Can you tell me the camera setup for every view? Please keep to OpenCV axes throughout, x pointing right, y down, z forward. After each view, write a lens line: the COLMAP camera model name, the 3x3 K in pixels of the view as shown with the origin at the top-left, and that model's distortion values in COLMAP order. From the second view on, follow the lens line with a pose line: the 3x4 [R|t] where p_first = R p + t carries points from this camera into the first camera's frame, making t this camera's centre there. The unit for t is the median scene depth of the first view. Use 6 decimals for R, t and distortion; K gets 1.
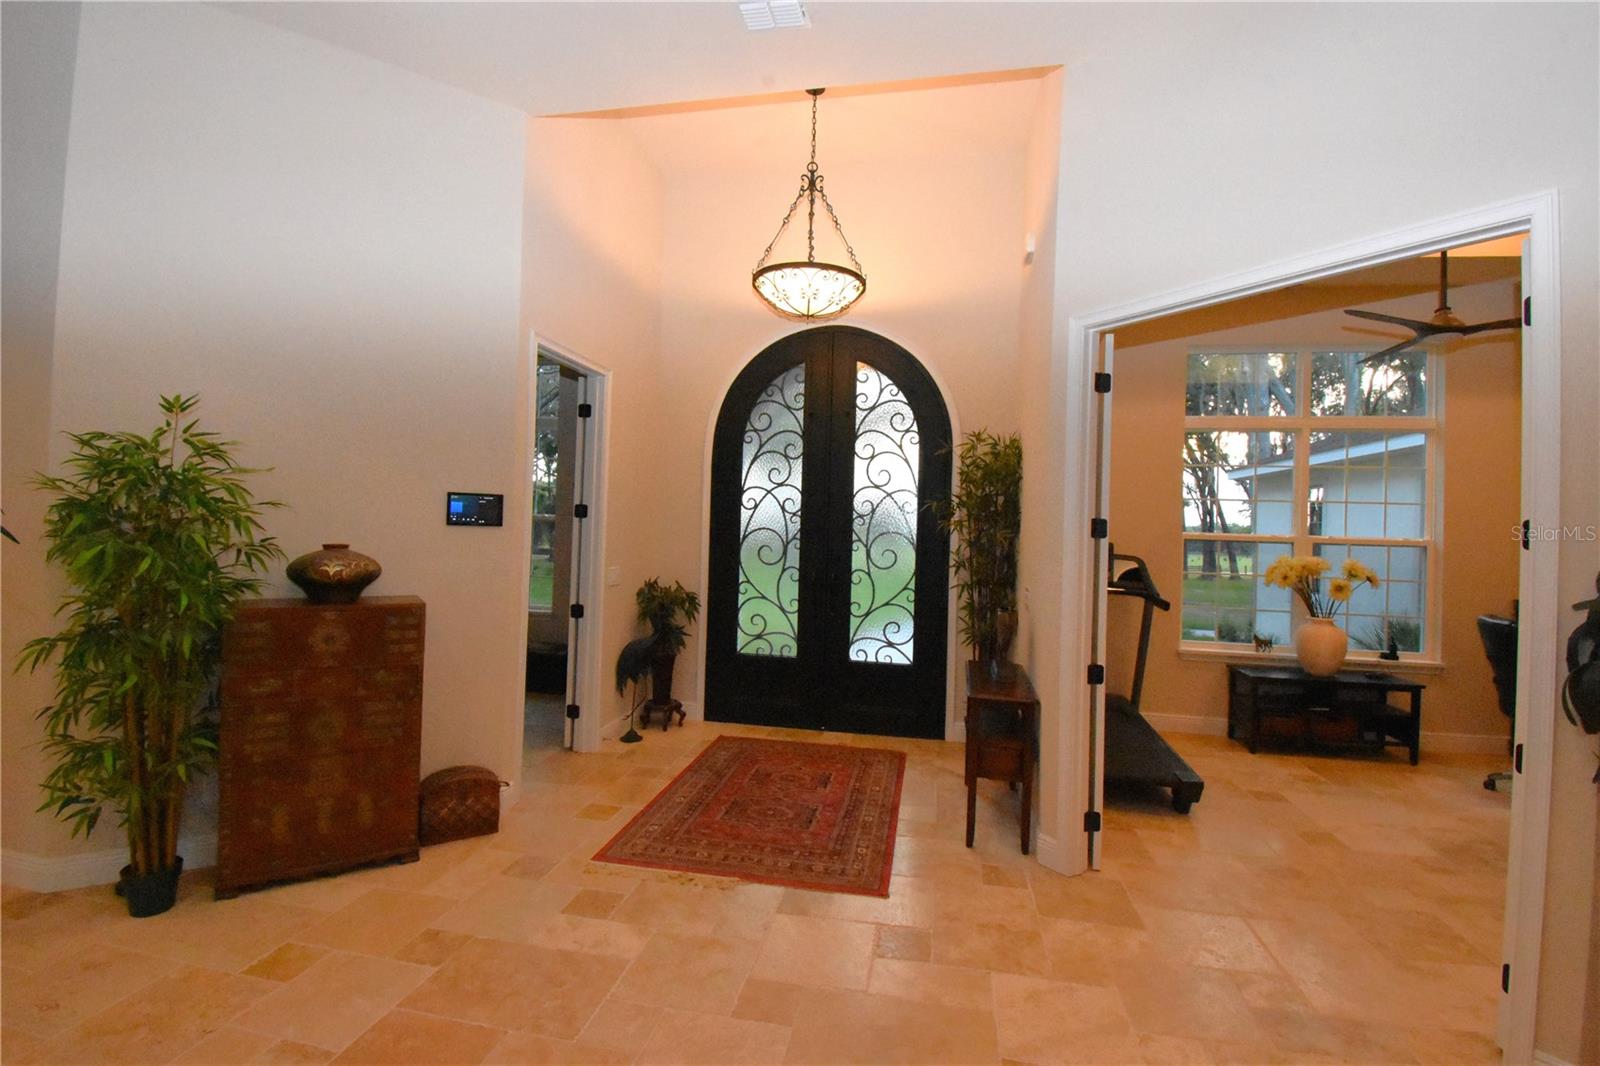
lens RADIAL K [[704.4, 0, 804.5], [0, 704.4, 524.3], [0, 0, 1]] dist [0.020564, -0.025102]
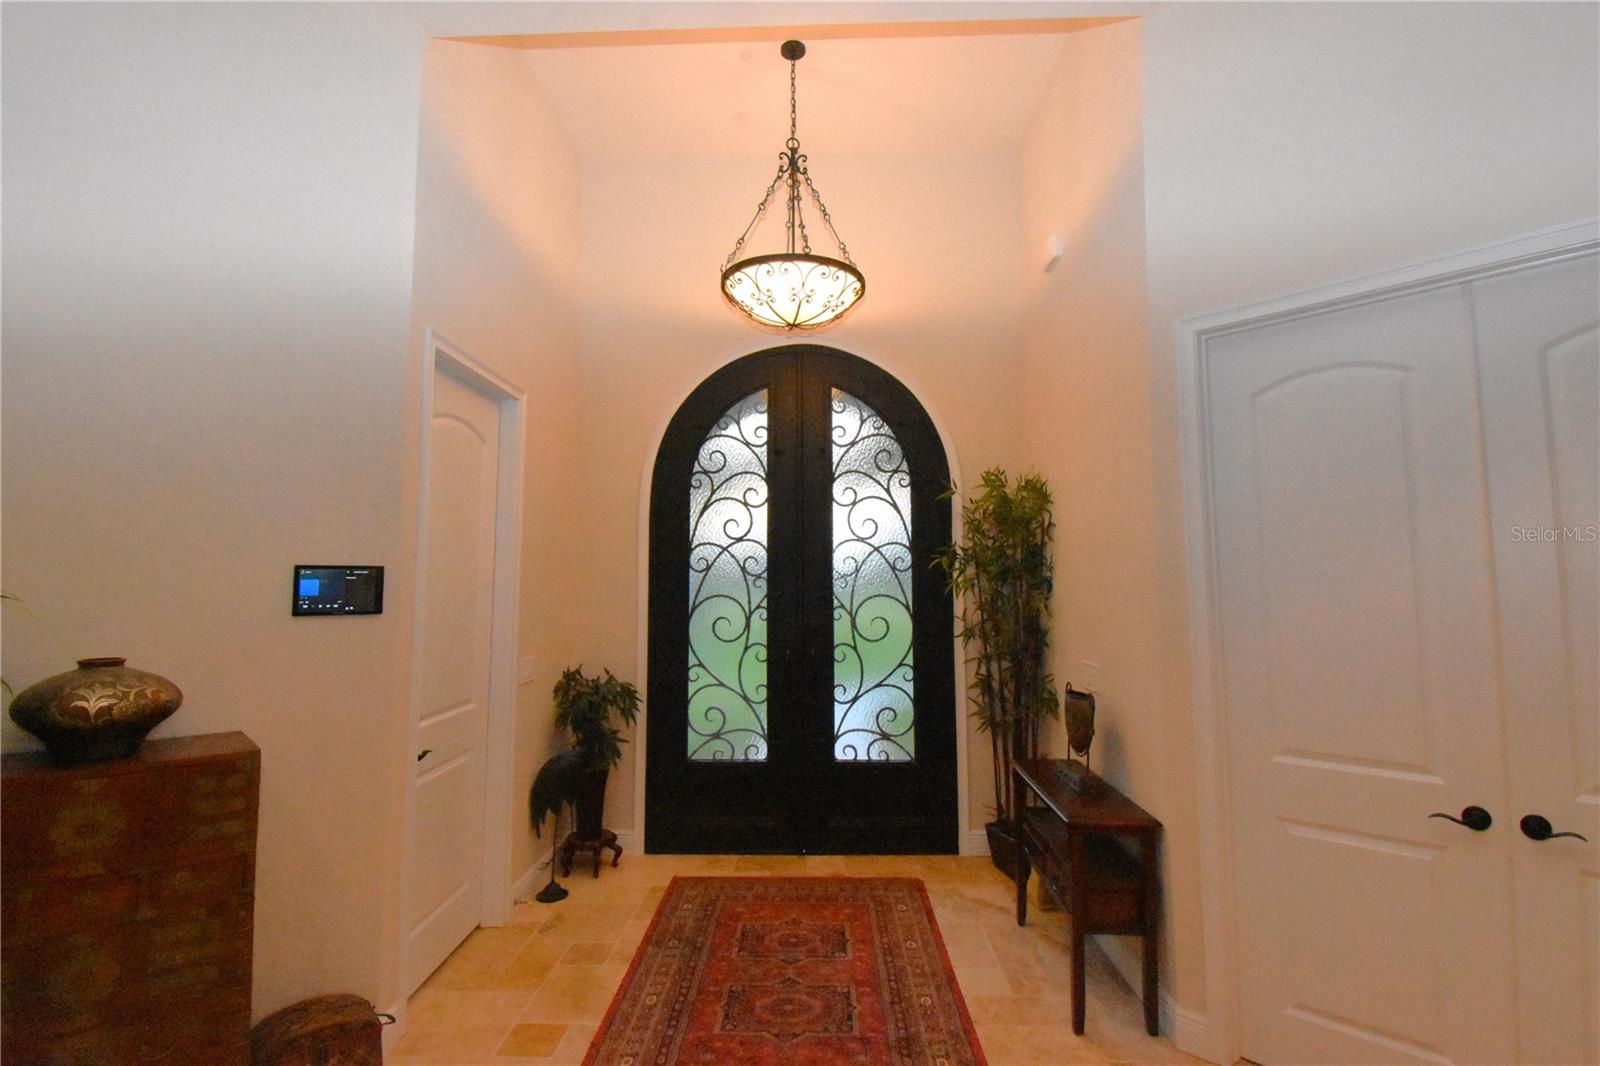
lens RADIAL K [[740.9, 0, 795.8], [0, 740.9, 521.3], [0, 0, 1]] dist [0.022110, -0.028448]
pose [[0.986024, -0.019386, 0.165470, -0.113465], [0.031659, 0.996912, -0.071859, -0.015387], [-0.163566, 0.076093, 0.983593, 0.172533]]
